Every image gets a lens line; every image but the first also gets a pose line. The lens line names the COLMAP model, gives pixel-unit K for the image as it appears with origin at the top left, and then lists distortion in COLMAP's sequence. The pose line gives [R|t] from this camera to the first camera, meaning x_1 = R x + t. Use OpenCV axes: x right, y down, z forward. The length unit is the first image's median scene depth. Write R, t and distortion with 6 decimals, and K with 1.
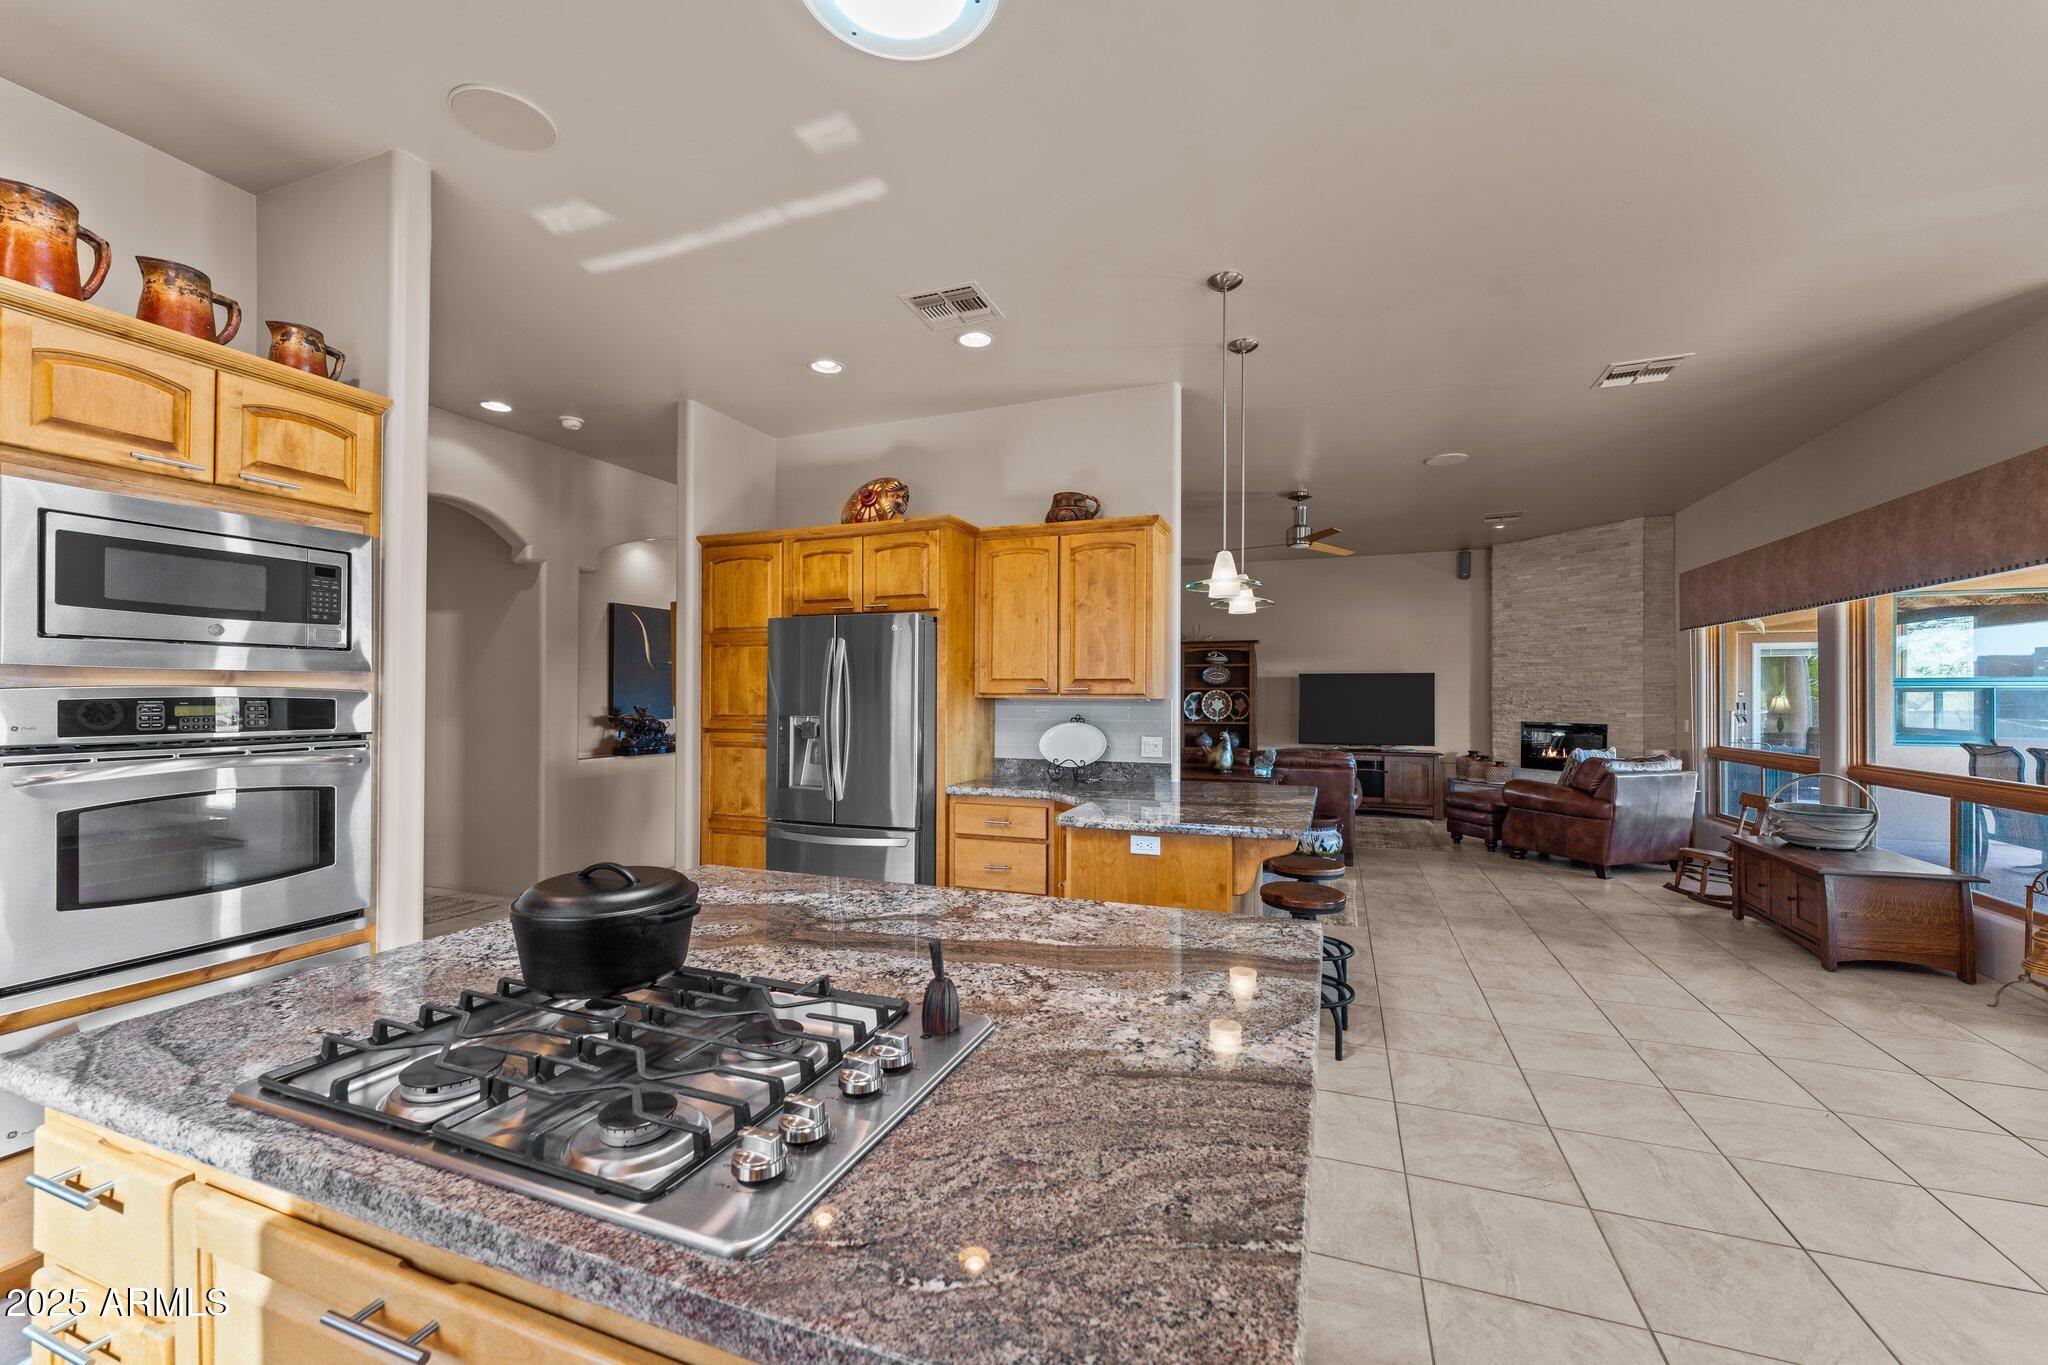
lens RADIAL K [[817.4, 0, 1020.8], [0, 817.4, 694.3], [0, 0, 1]] dist [-0.000128, 0.000147]
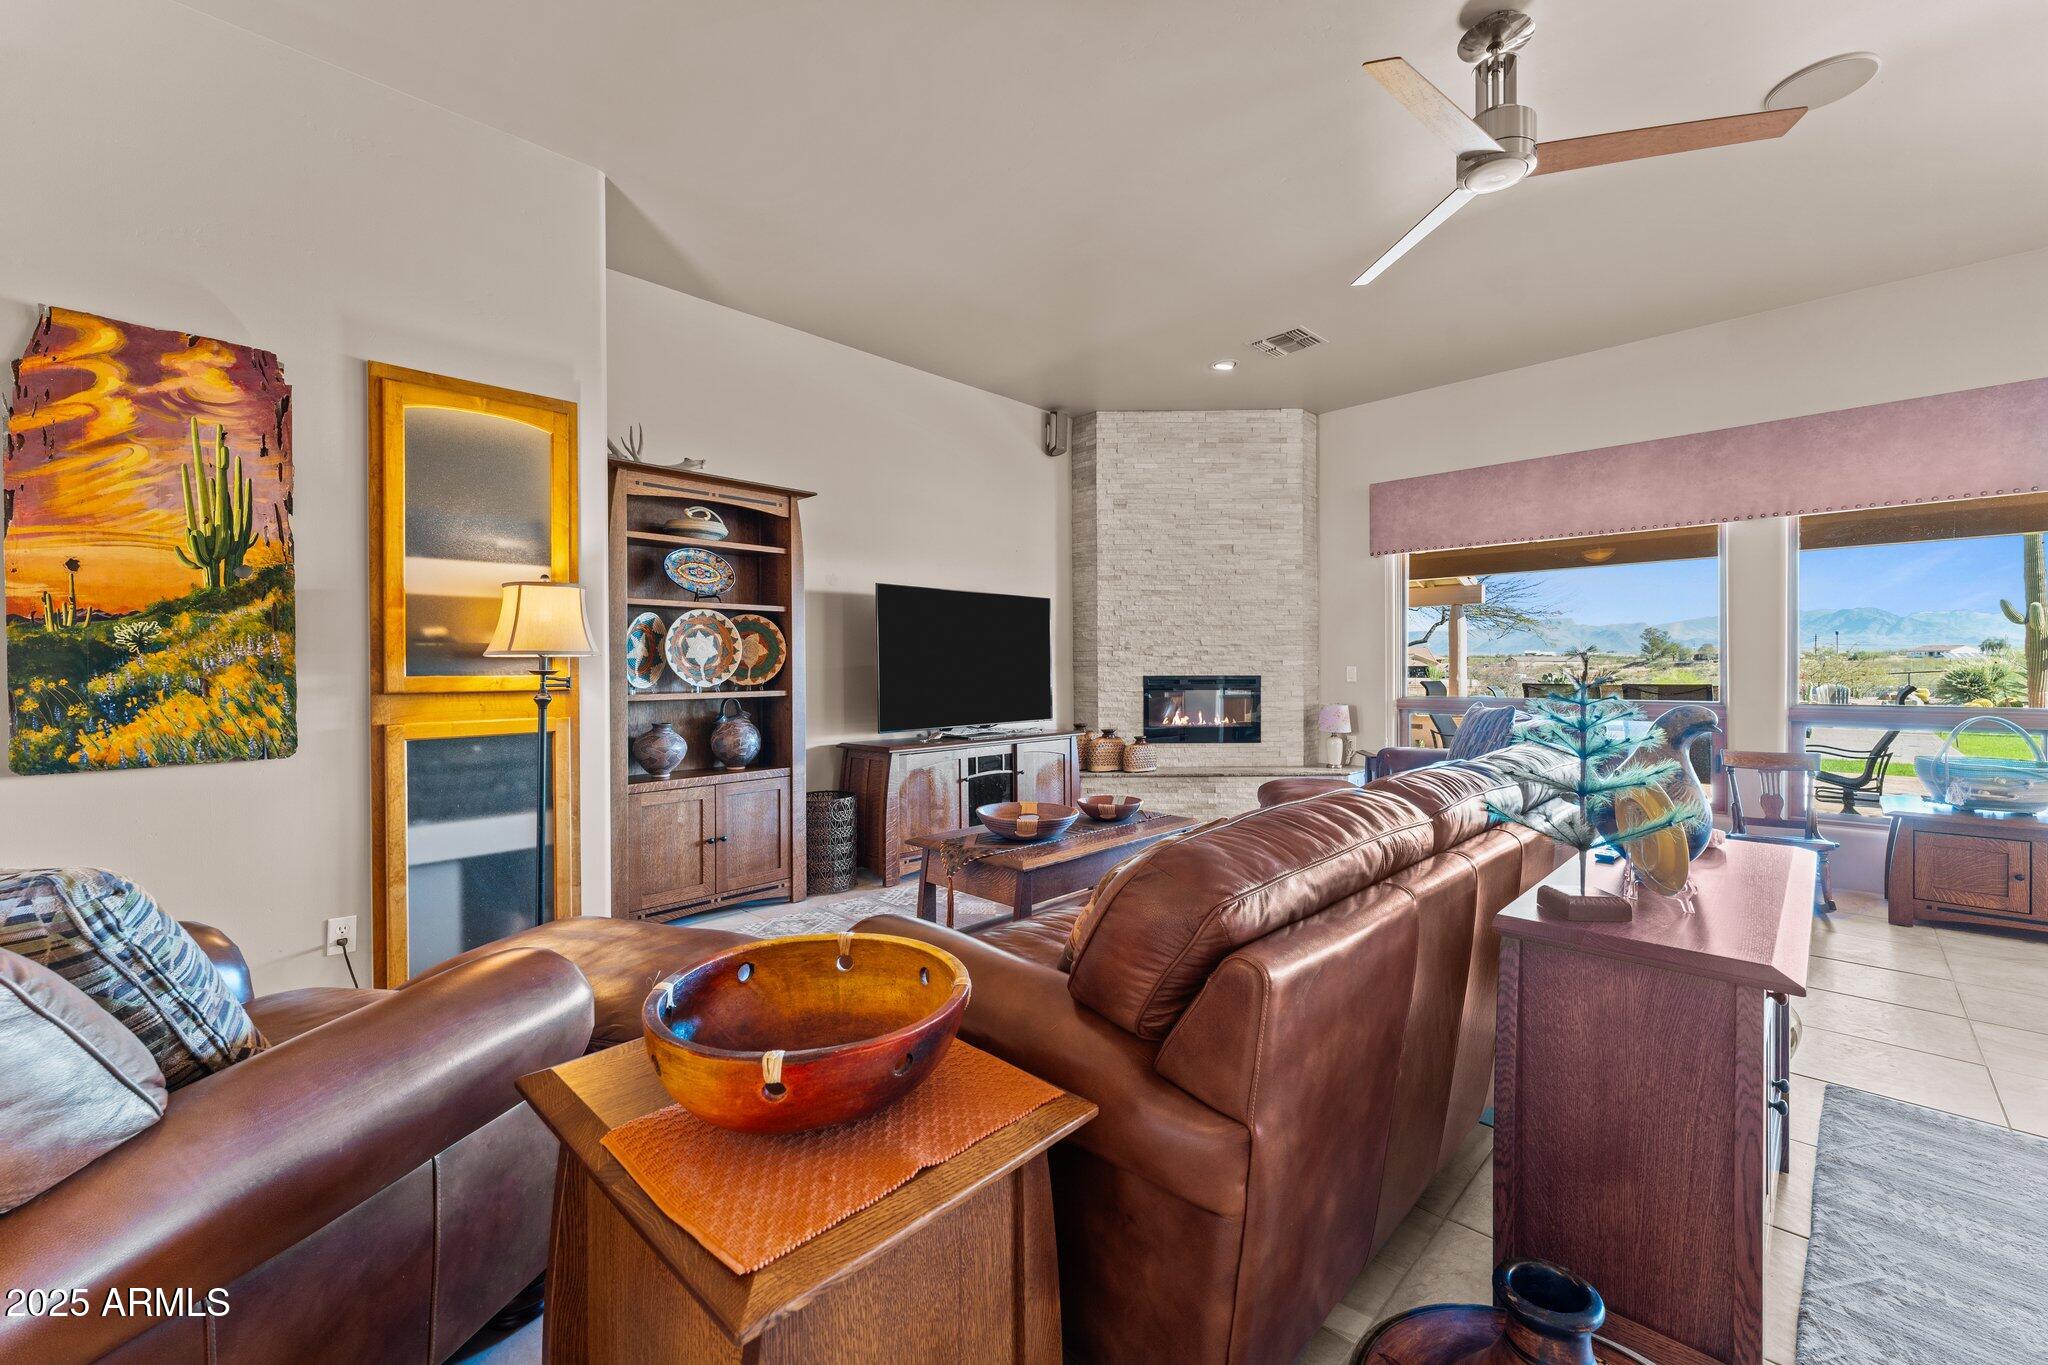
lens RADIAL K [[824.1, 0, 1017.7], [0, 824.1, 671.9], [0, 0, 1]] dist [-0.001600, -0.000142]
pose [[0.406459, -0.007931, 0.913635, -0.085959], [0.002985, 0.999969, 0.007353, 0.034193], [-0.913664, -0.000262, 0.406470, 1.126937]]
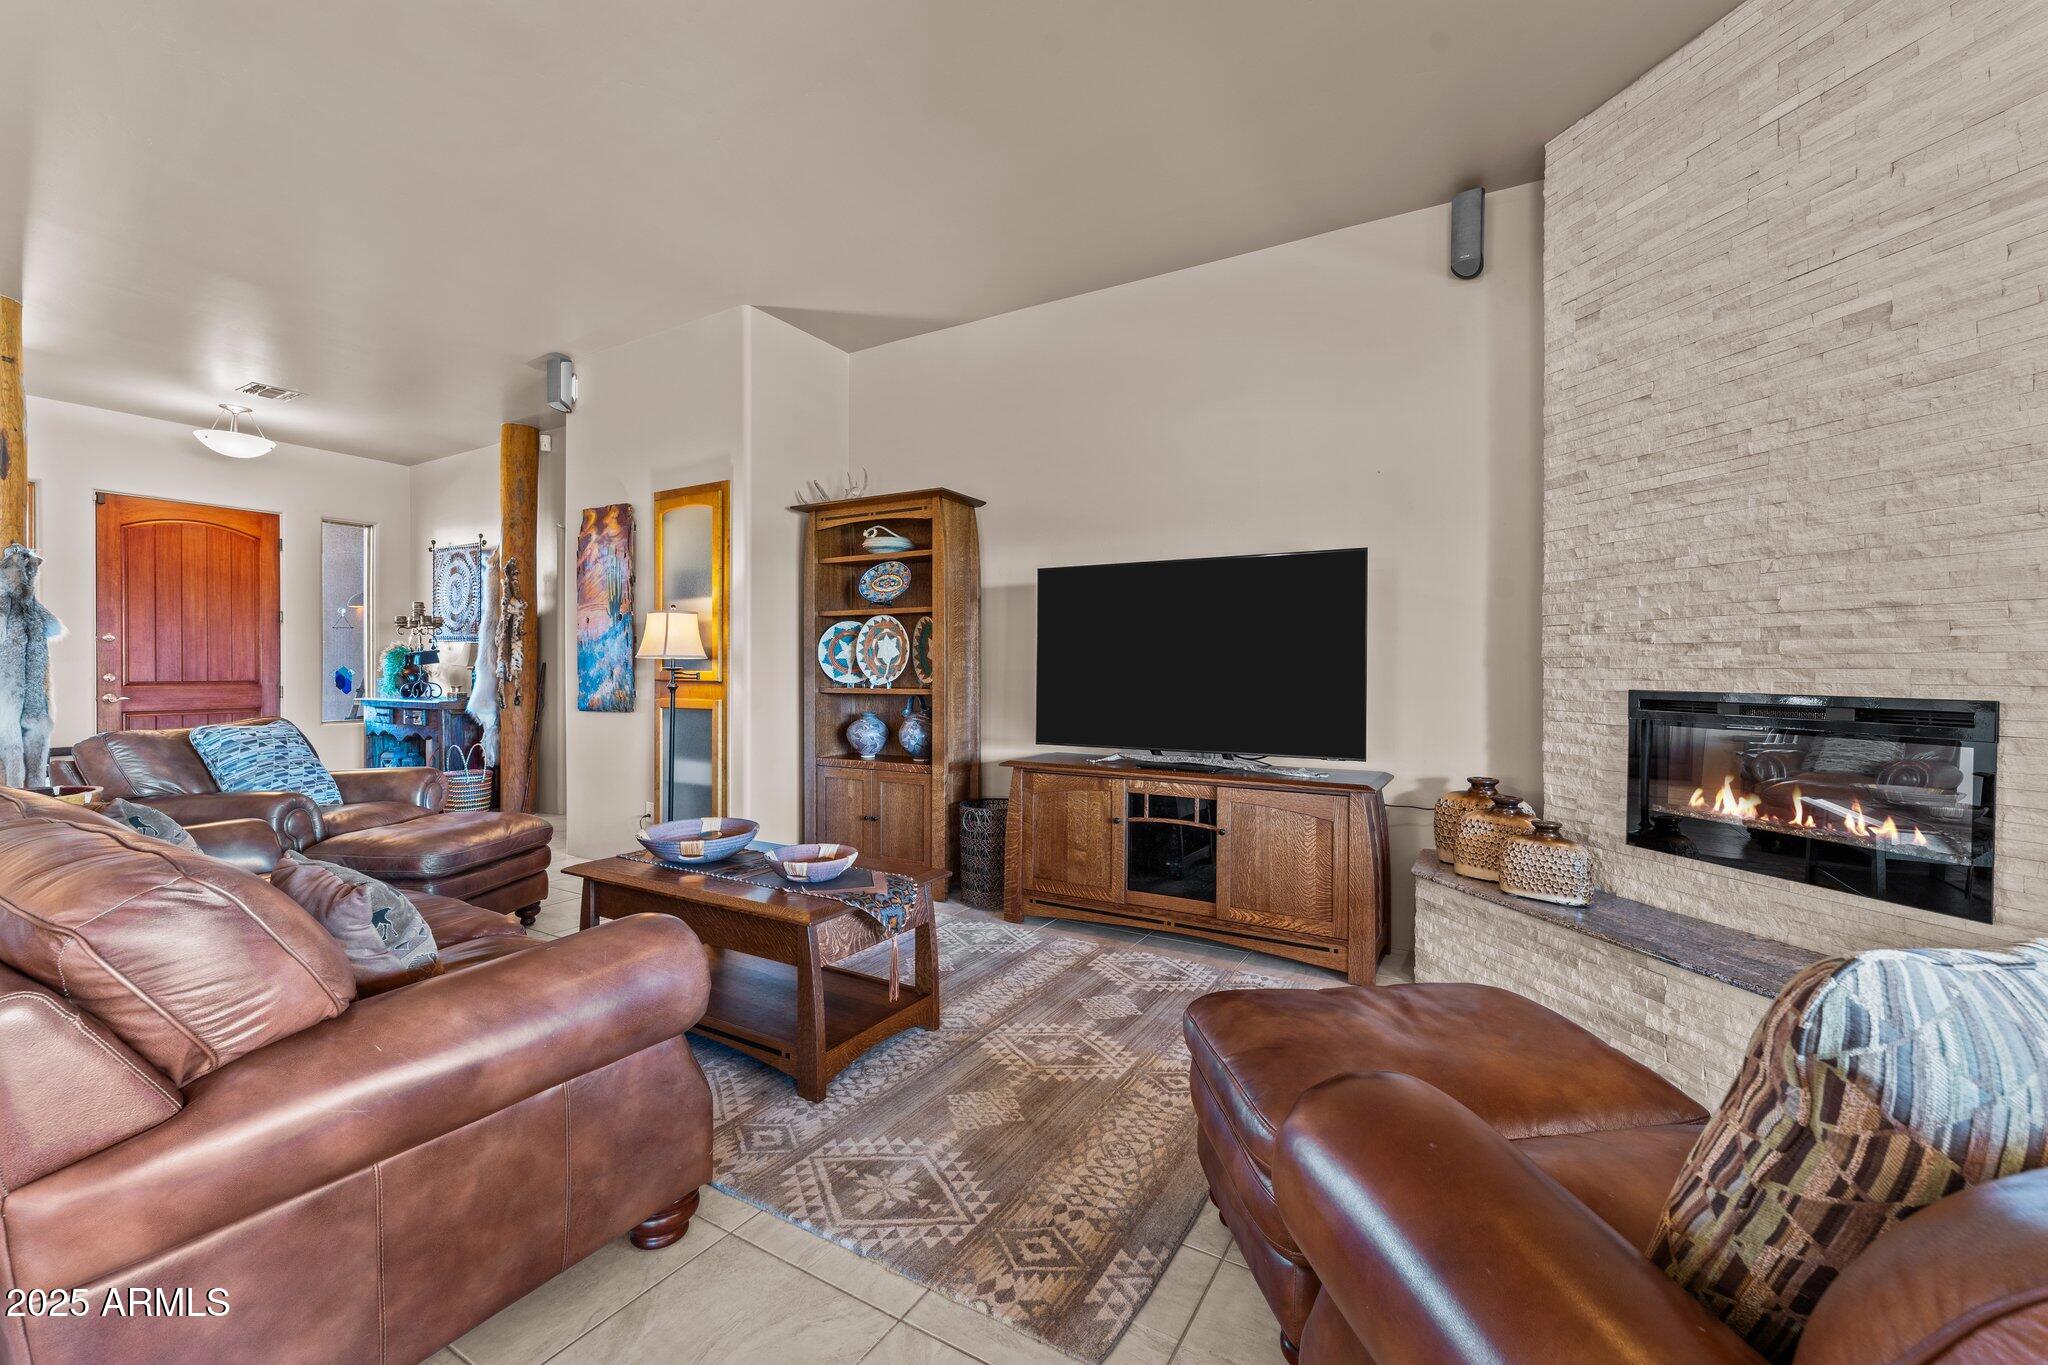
lens RADIAL K [[839.5, 0, 1023.9], [0, 839.5, 672.4], [0, 0, 1]] dist [-0.002214, 0.000083]
pose [[0.984317, 0.001793, -0.176398, 0.620103], [-0.000451, 0.999971, 0.007645, 0.034326], [0.176406, -0.007446, 0.984289, 0.911704]]
